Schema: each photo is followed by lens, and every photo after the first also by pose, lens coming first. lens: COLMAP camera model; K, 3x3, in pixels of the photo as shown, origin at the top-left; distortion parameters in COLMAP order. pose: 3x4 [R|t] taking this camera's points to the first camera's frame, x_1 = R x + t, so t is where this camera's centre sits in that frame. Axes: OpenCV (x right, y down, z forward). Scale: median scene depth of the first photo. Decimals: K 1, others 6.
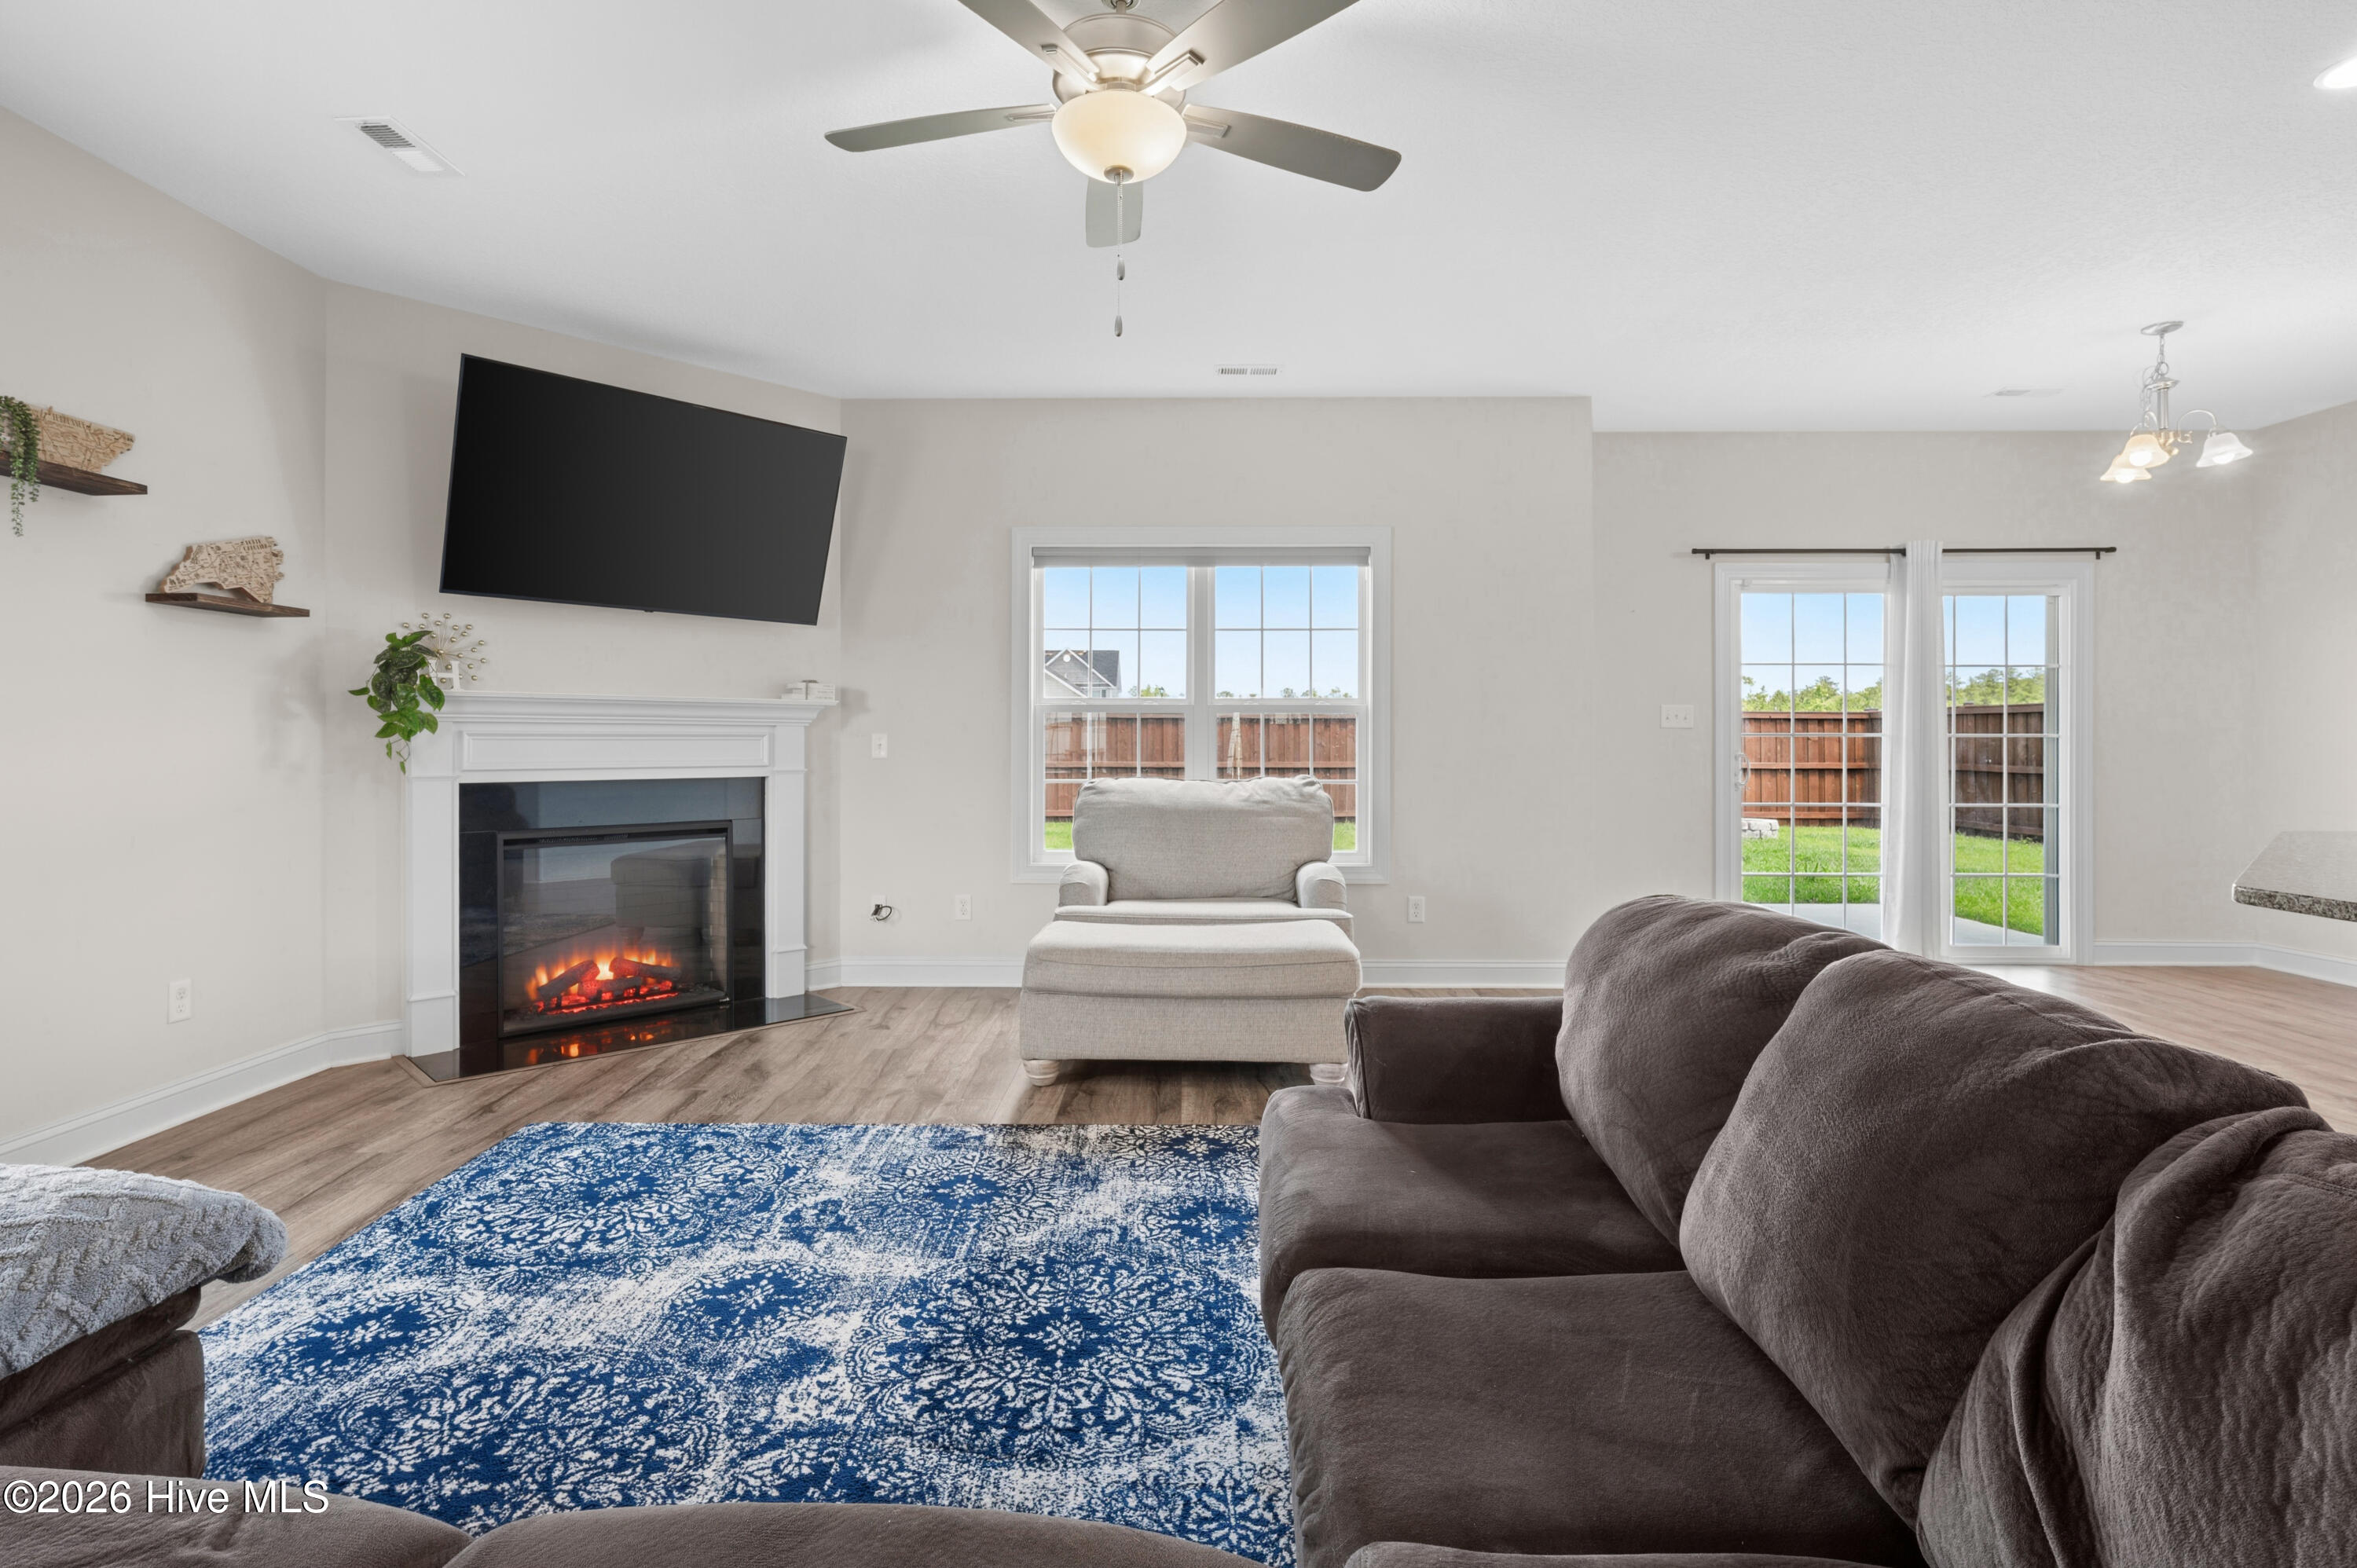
lens RADIAL K [[1147.3, 0, 1169.2], [0, 1147.3, 762.2], [0, 0, 1]] dist [0.003067, 0.001805]
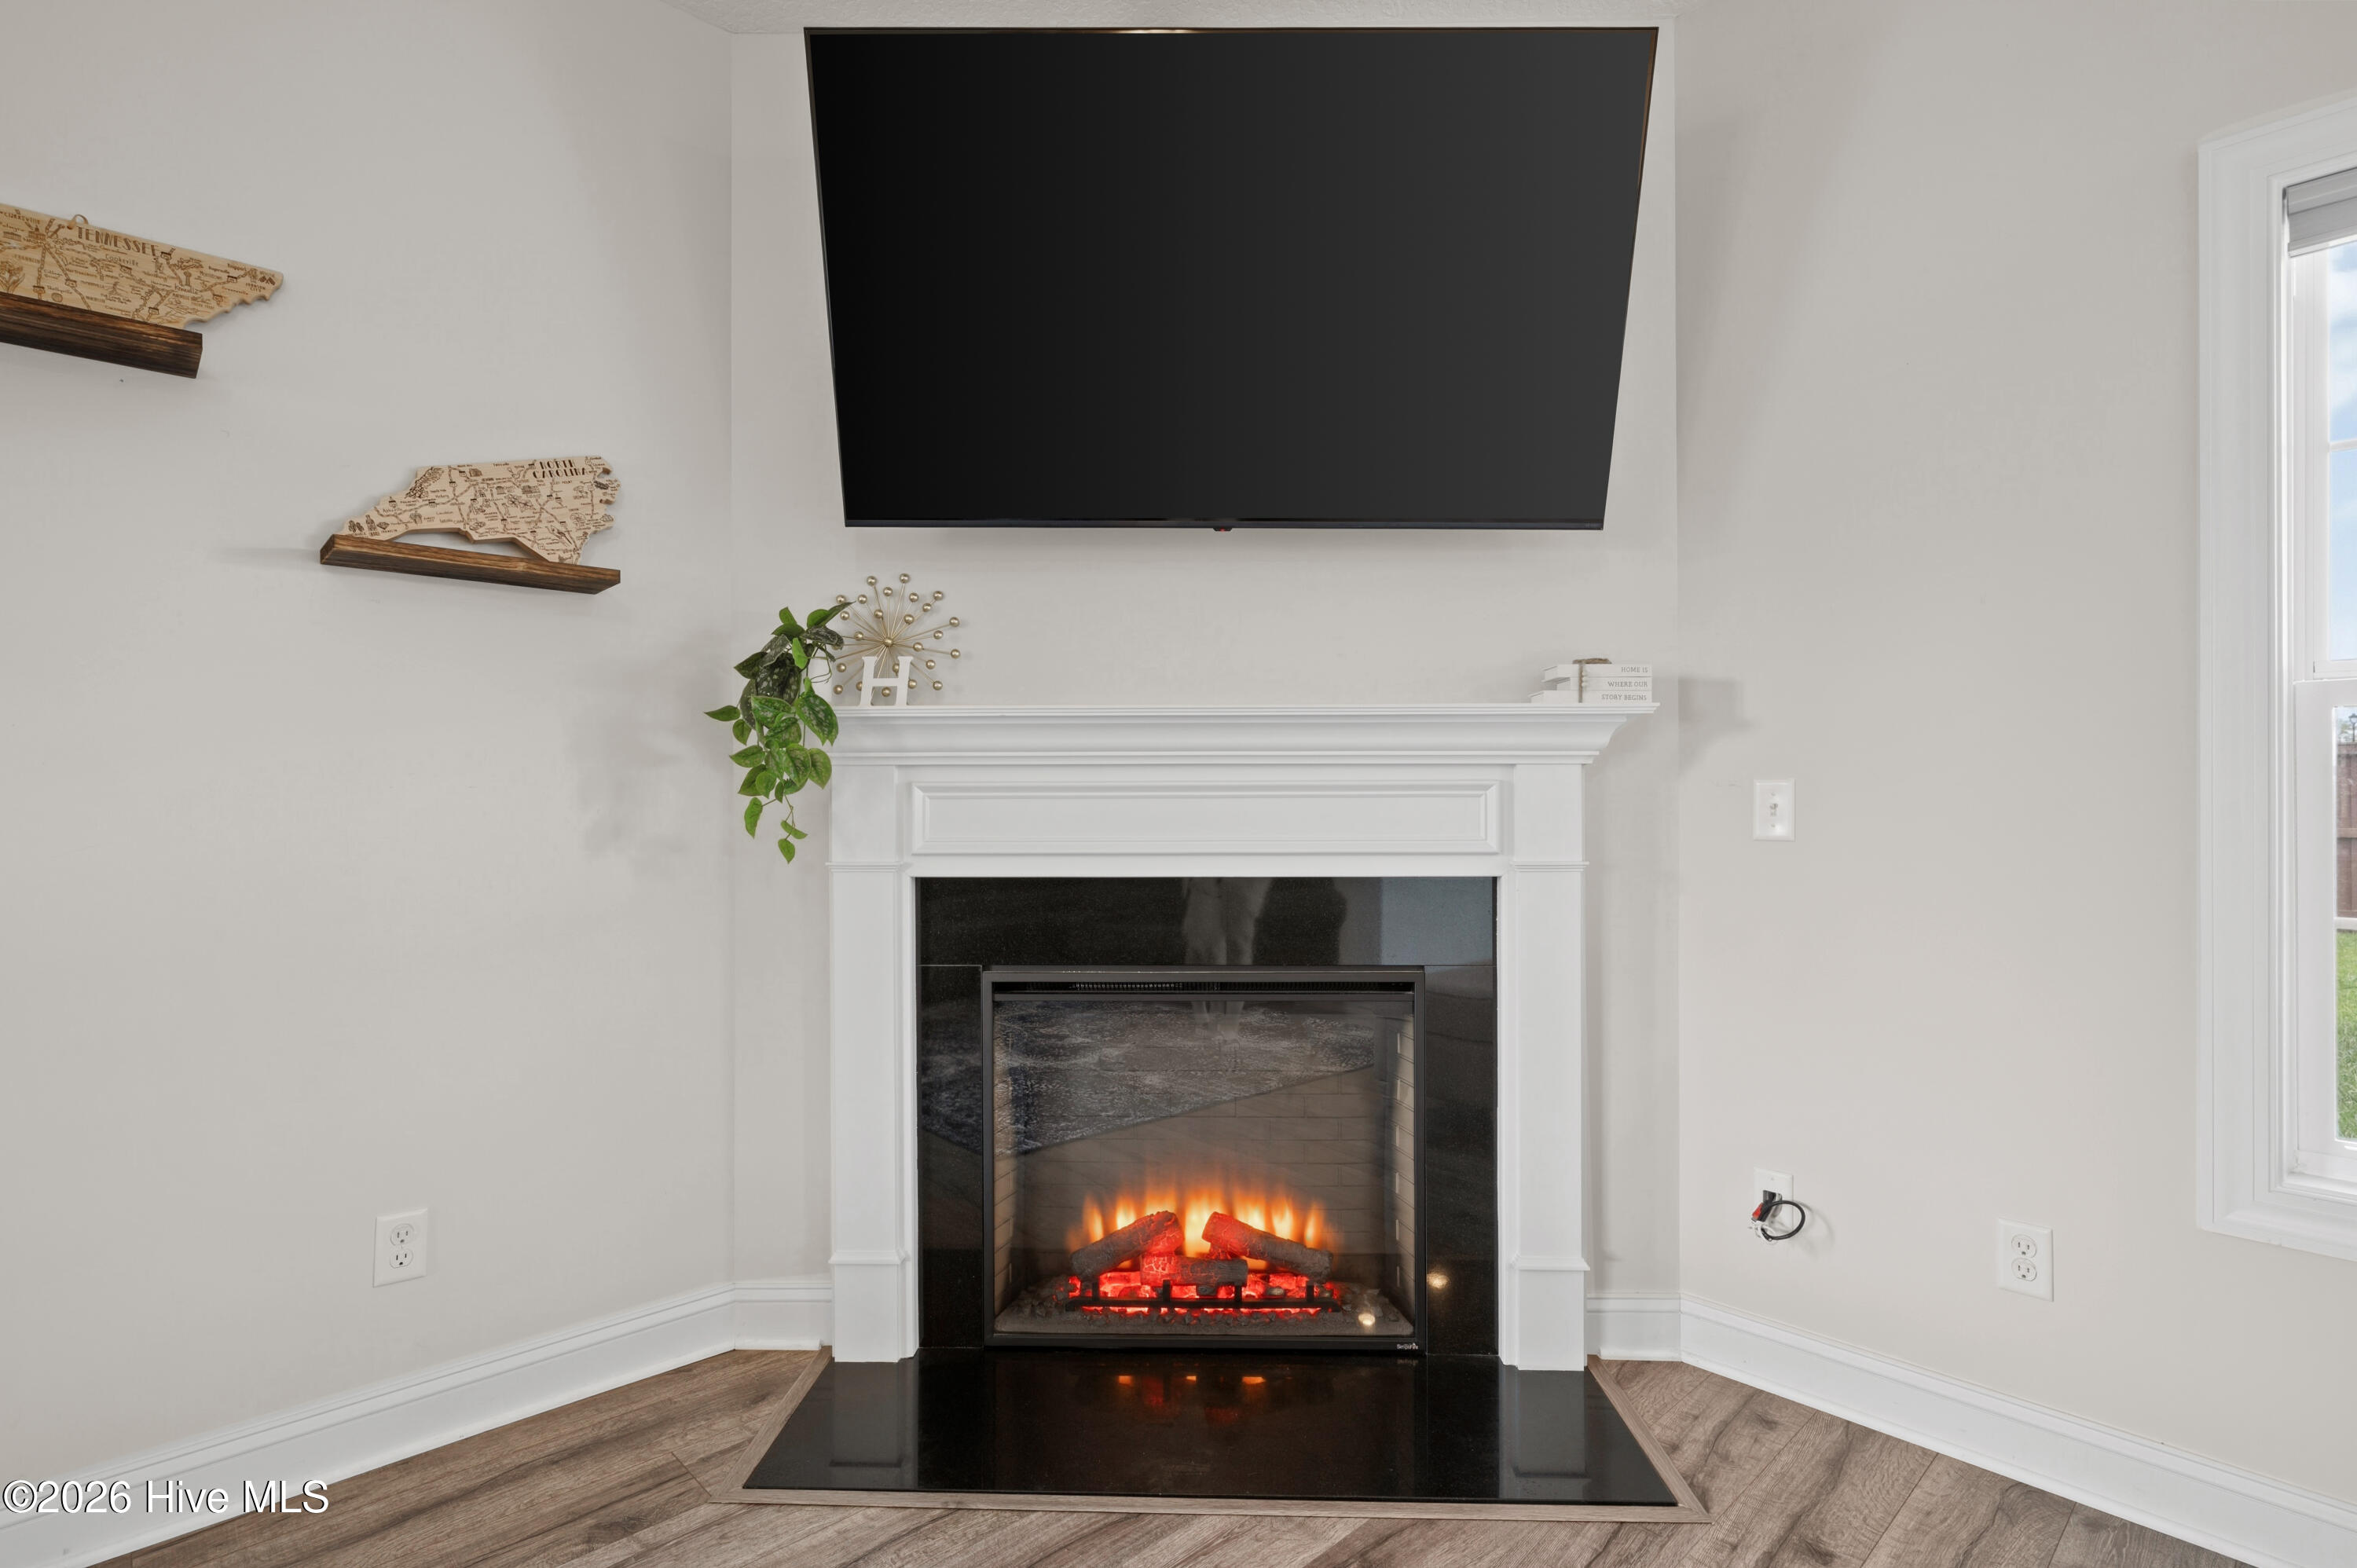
lens RADIAL K [[1150.6, 0, 1184.3], [0, 1150.6, 791.5], [0, 0, 1]] dist [-0.001046, 0.000466]
pose [[0.697134, -0.008116, -0.716894, -0.180060], [-0.009450, 0.999745, -0.020508, -0.017643], [0.716878, 0.021071, 0.696880, 0.975993]]
